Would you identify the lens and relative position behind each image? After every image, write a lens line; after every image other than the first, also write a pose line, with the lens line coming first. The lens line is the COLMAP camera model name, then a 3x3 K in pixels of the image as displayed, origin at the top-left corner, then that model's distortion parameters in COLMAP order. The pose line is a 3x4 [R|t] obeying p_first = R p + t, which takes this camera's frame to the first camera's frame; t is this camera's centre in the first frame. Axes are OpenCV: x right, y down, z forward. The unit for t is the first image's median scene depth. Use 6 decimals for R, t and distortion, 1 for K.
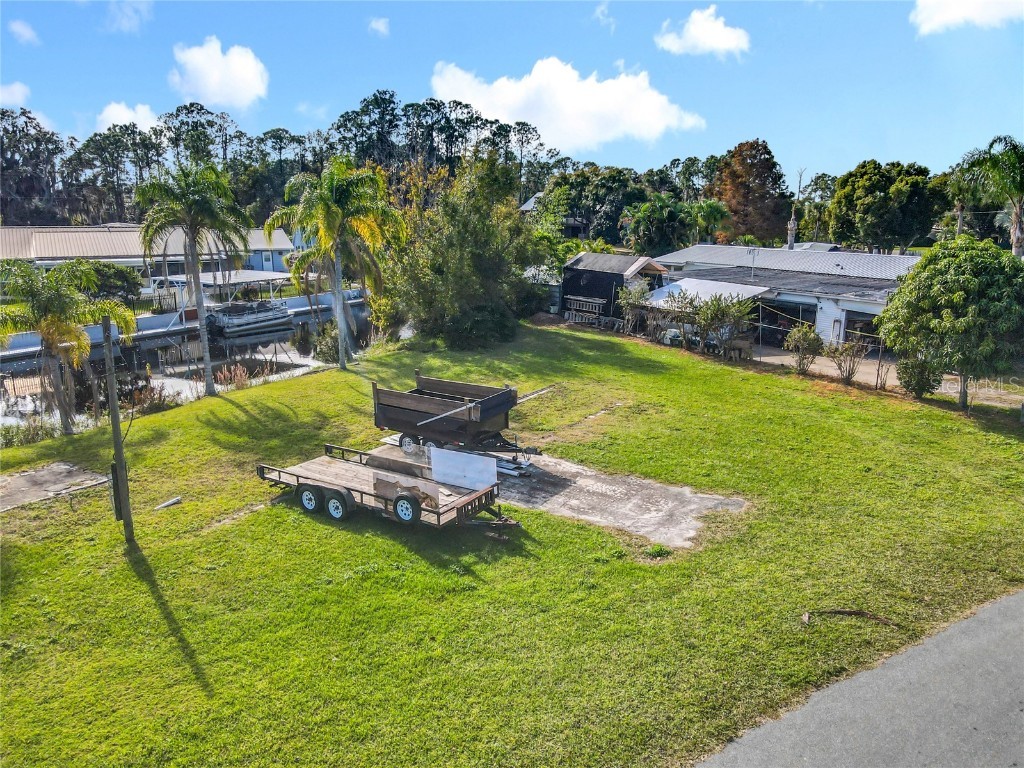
lens RADIAL K [[756.5, 0, 504.9], [0, 756.5, 385.1], [0, 0, 1]] dist [0.014606, 0.013523]
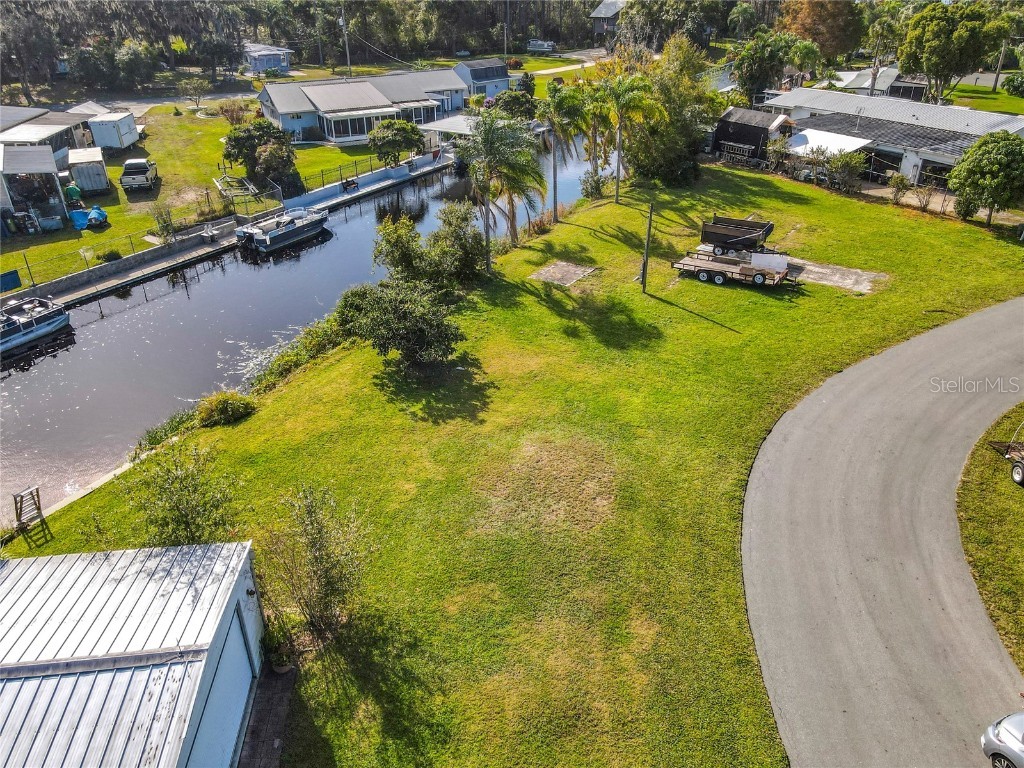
lens RADIAL K [[755.8, 0, 503.7], [0, 755.8, 385.6], [0, 0, 1]] dist [0.024060, -0.006619]
pose [[0.999939, -0.010406, -0.003762, -0.558664], [0.011032, 0.963854, 0.266201, -0.098924], [0.000856, -0.266226, 0.963910, -0.870689]]
